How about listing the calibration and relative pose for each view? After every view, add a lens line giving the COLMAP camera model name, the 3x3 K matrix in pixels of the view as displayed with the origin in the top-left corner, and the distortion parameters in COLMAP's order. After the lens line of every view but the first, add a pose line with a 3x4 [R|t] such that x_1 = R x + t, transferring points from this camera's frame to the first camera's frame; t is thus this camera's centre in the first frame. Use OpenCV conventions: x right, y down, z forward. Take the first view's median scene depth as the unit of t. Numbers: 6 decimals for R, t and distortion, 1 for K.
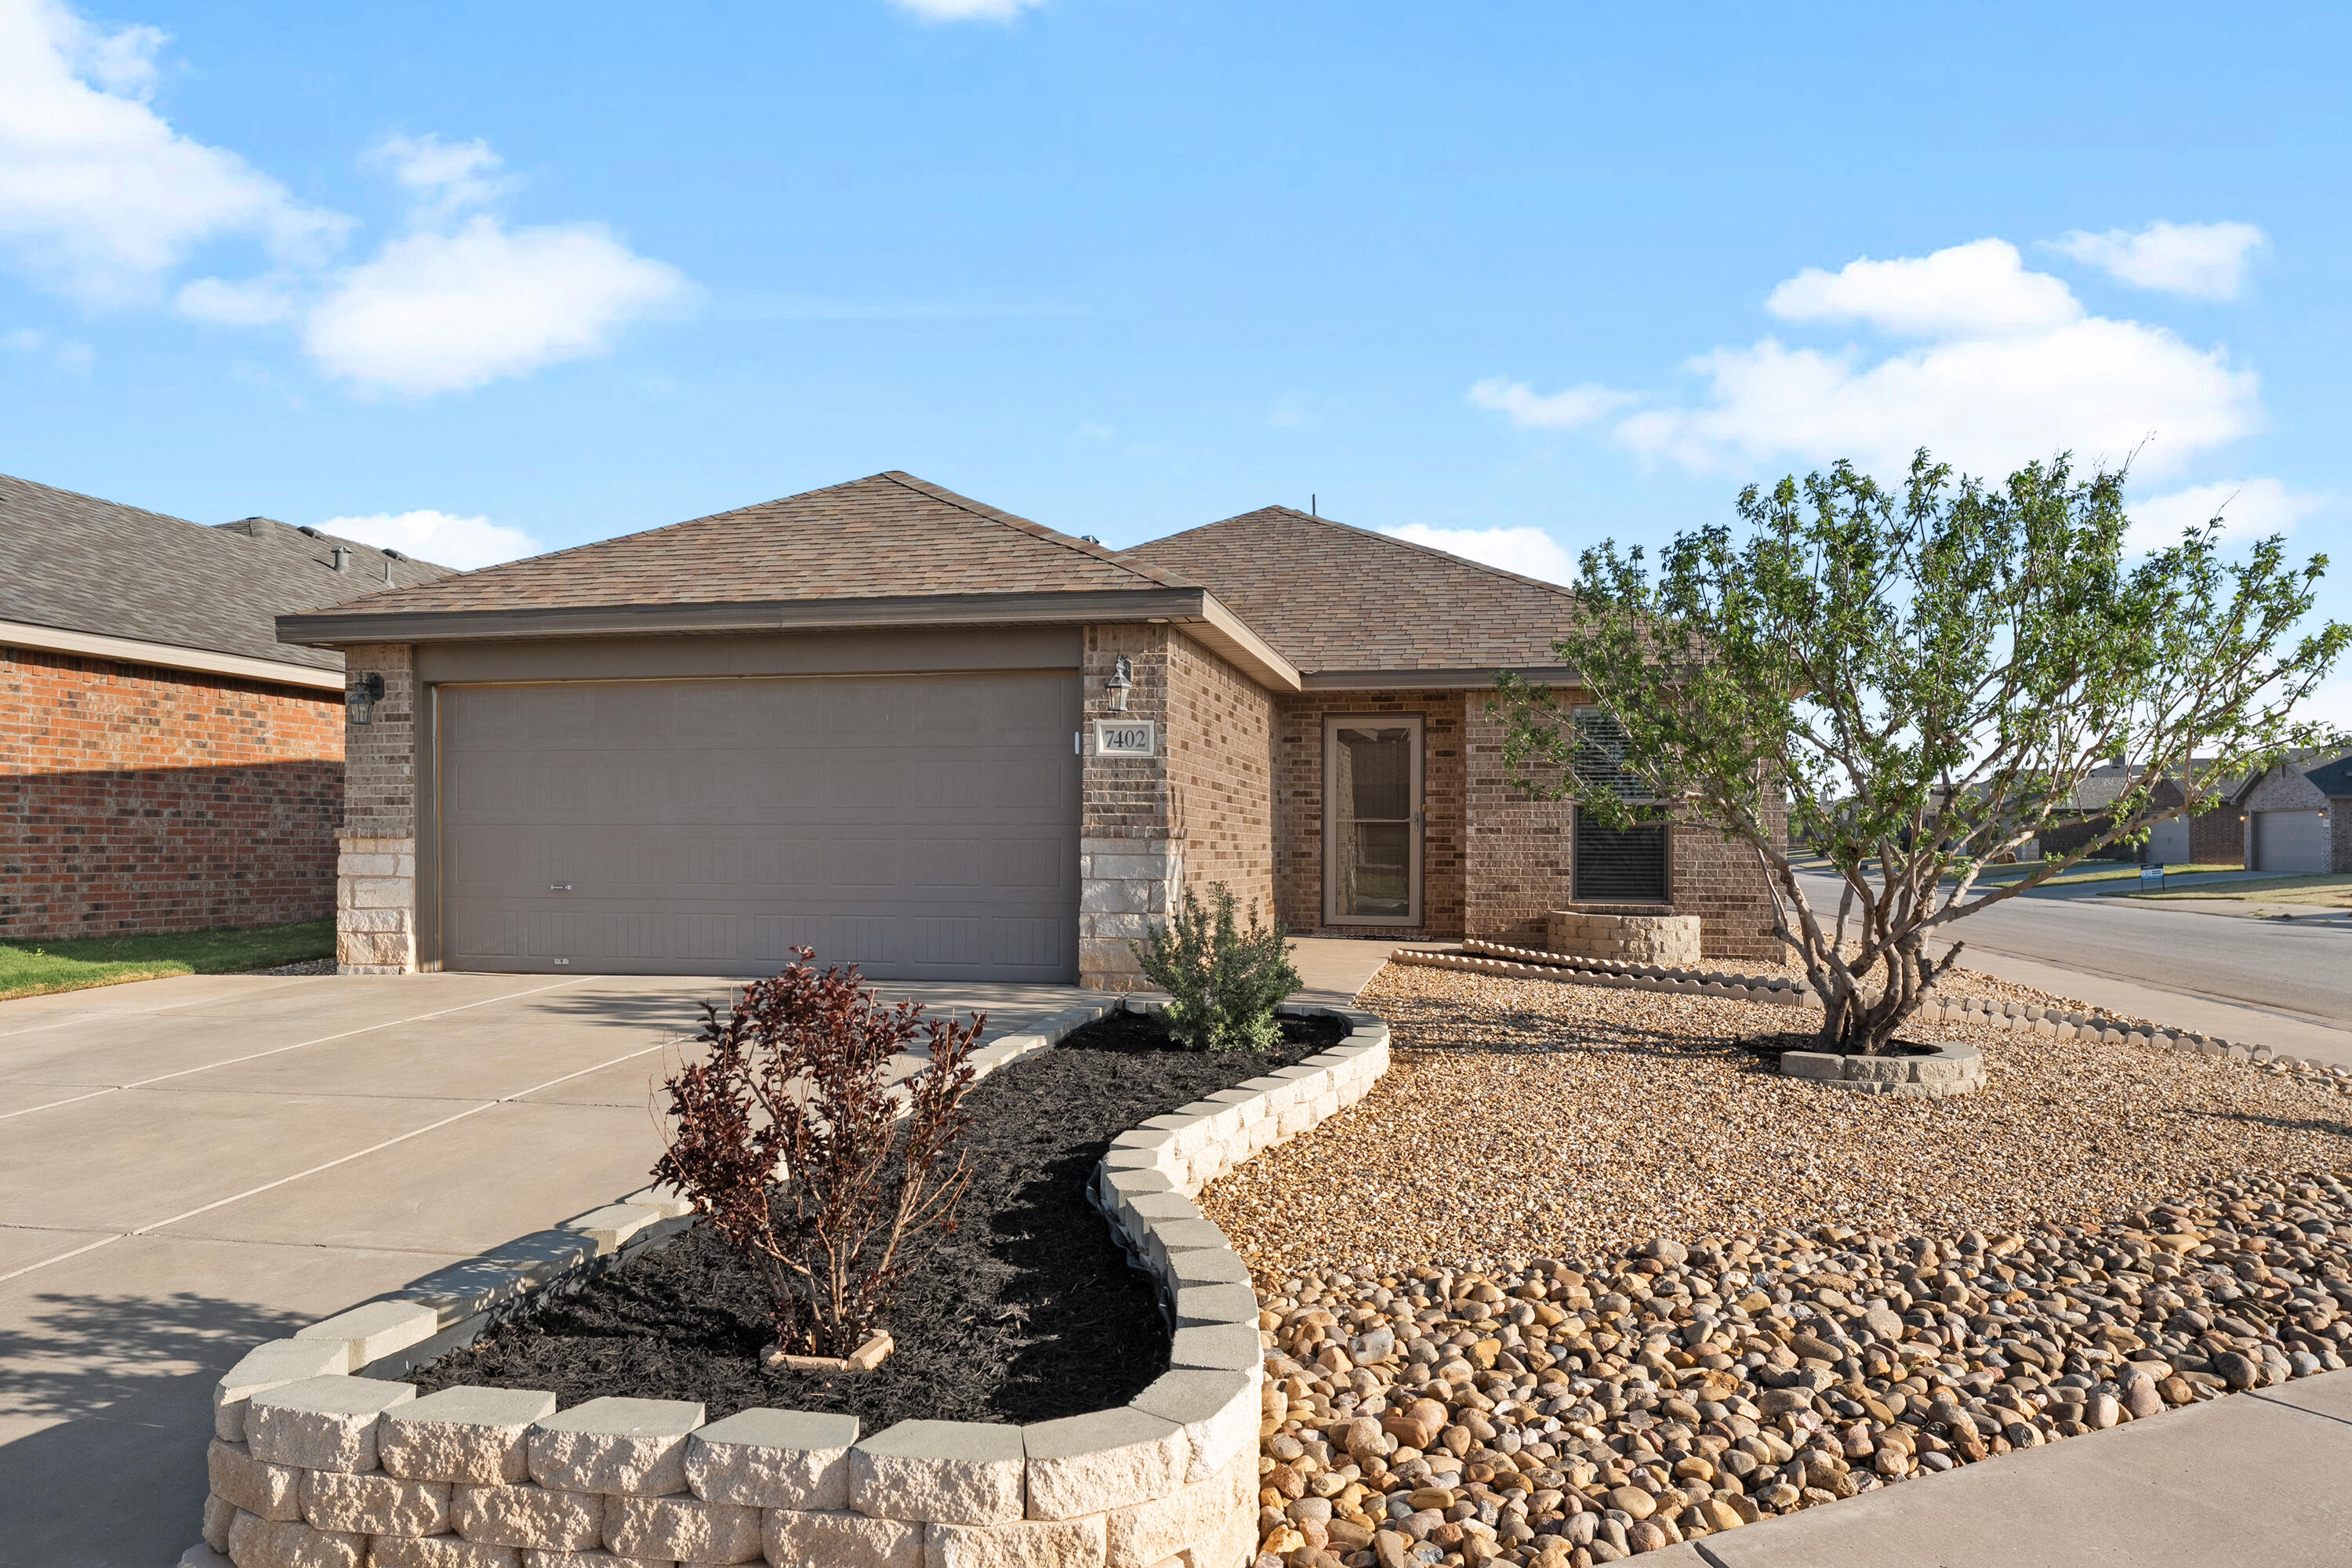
lens RADIAL K [[1232.7, 0, 1176.0], [0, 1232.7, 784.0], [0, 0, 1]] dist [0.000207, 0.000463]
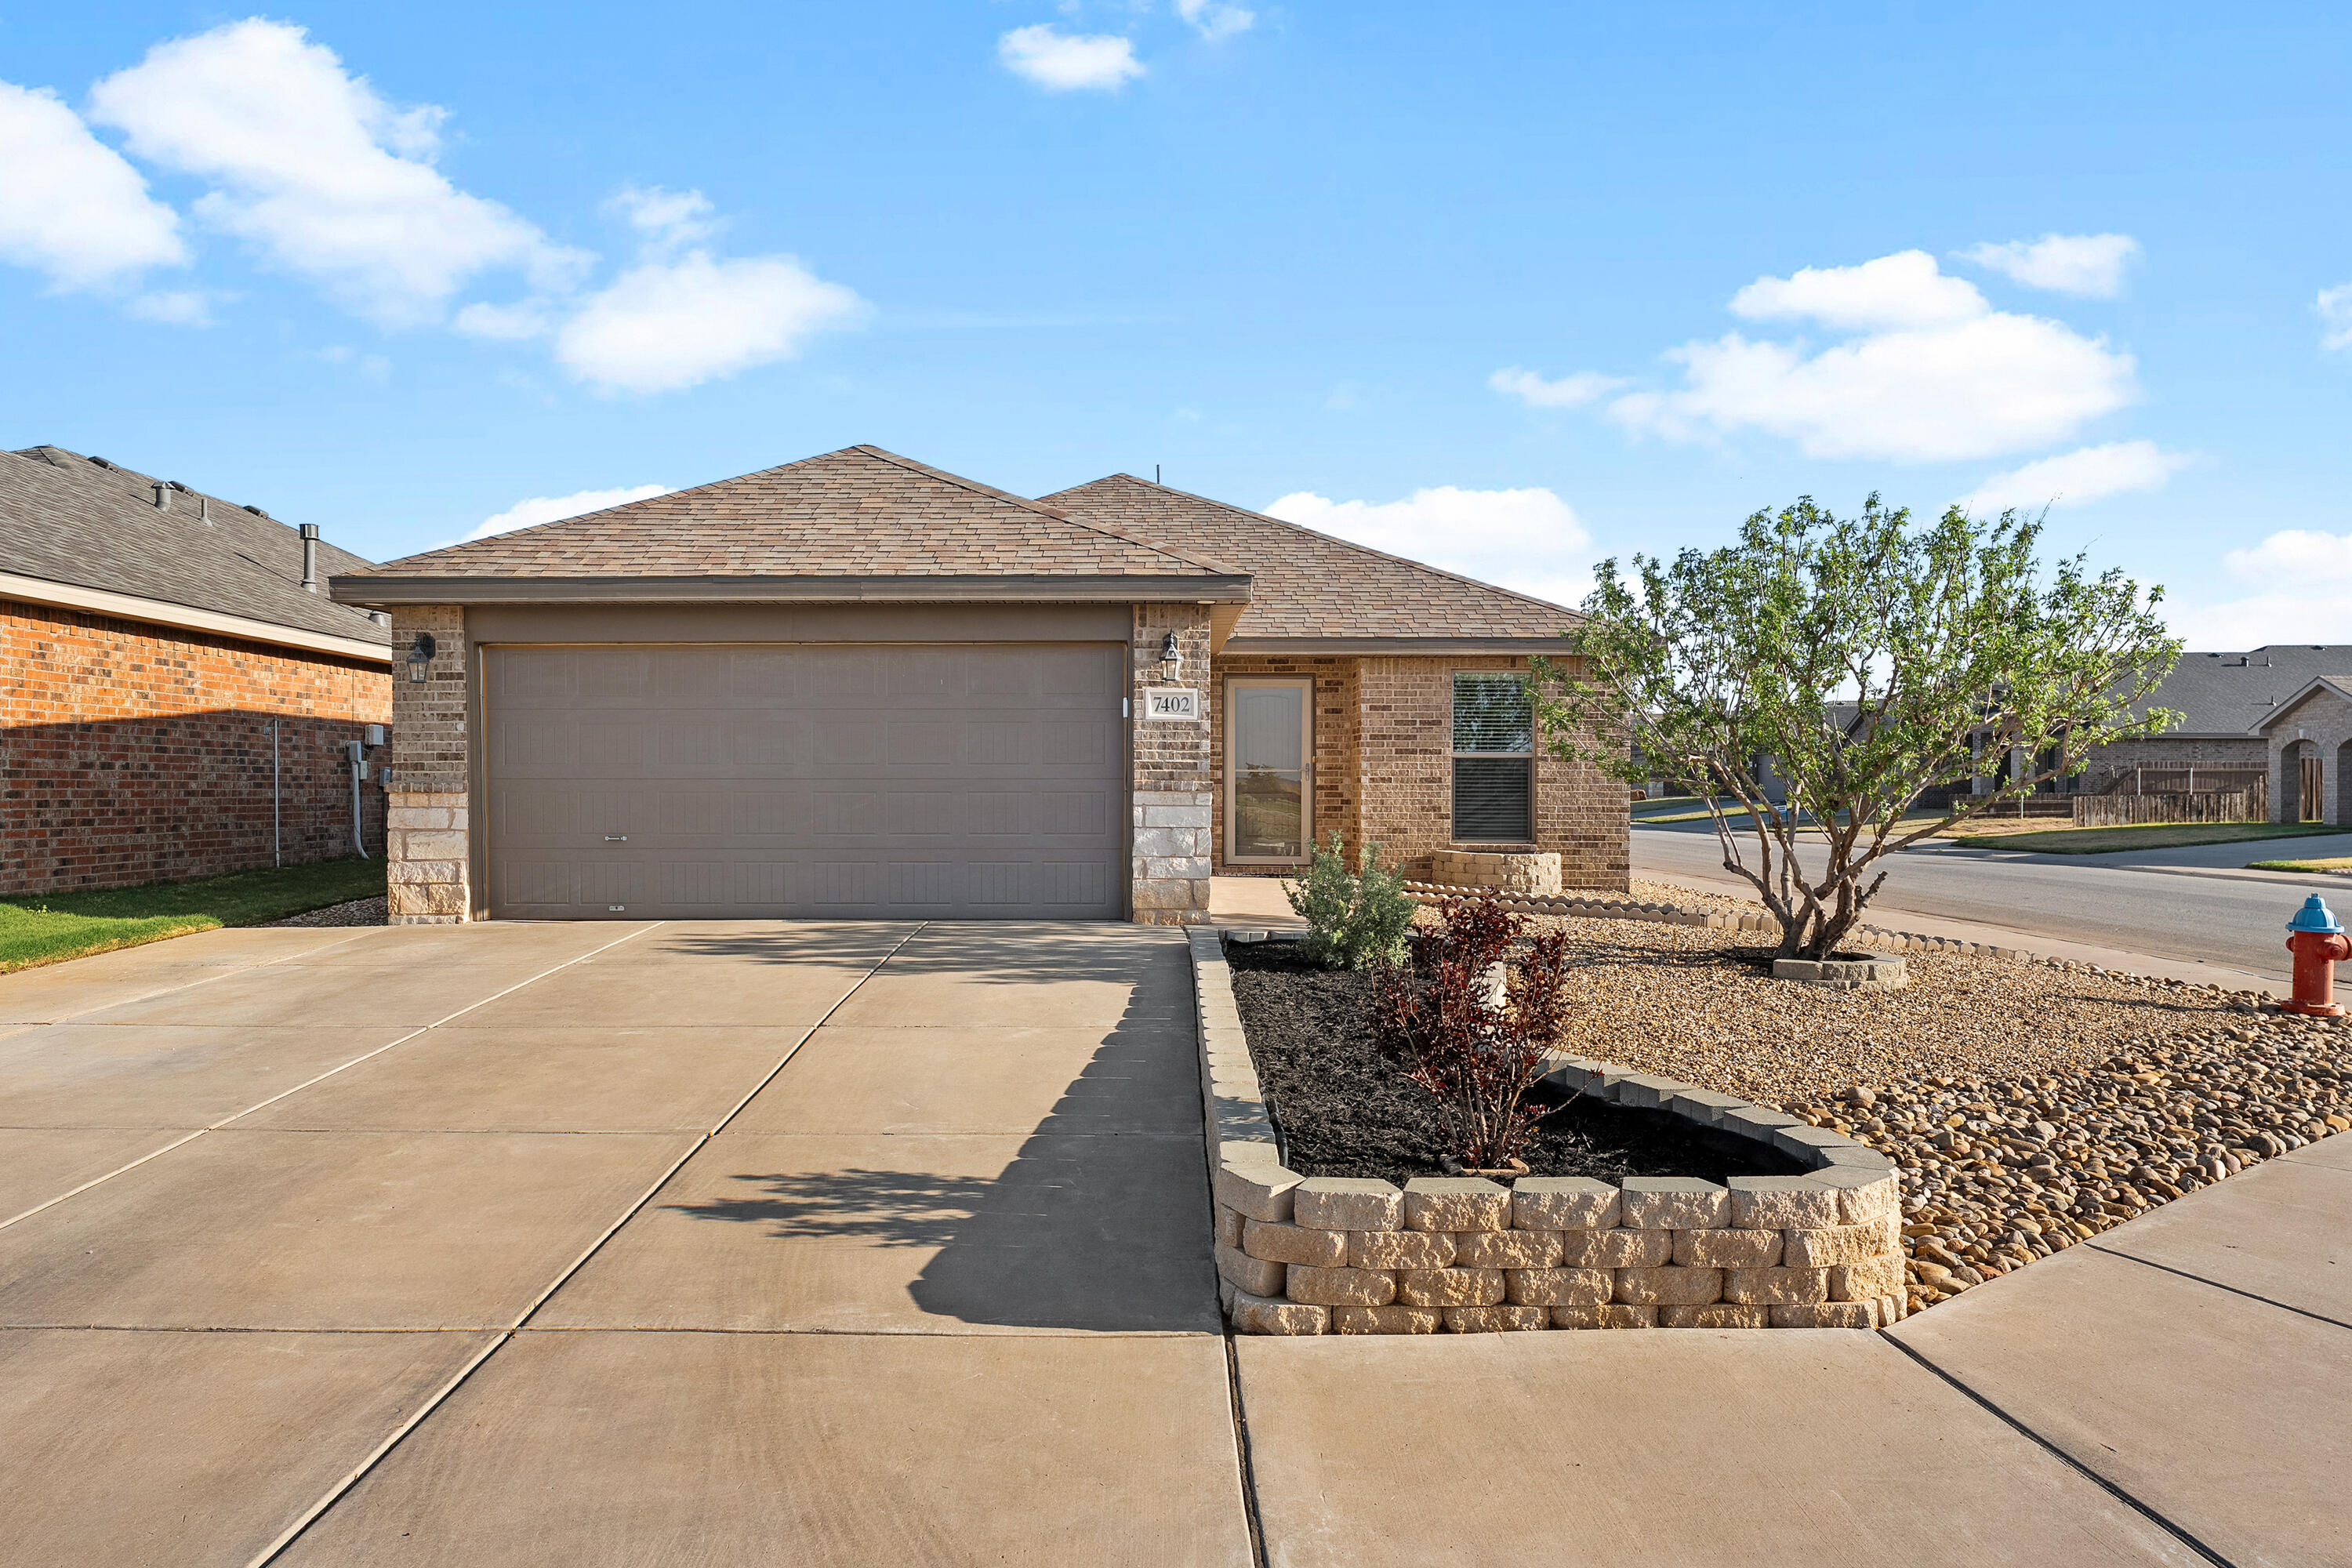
lens RADIAL K [[1174.2, 0, 1152.4], [0, 1174.2, 741.5], [0, 0, 1]] dist [0.000701, -0.000196]
pose [[0.989043, 0.003143, 0.147596, -0.169916], [-0.004469, 0.999953, 0.008652, -0.008999], [-0.147561, -0.009216, 0.989010, -0.057178]]
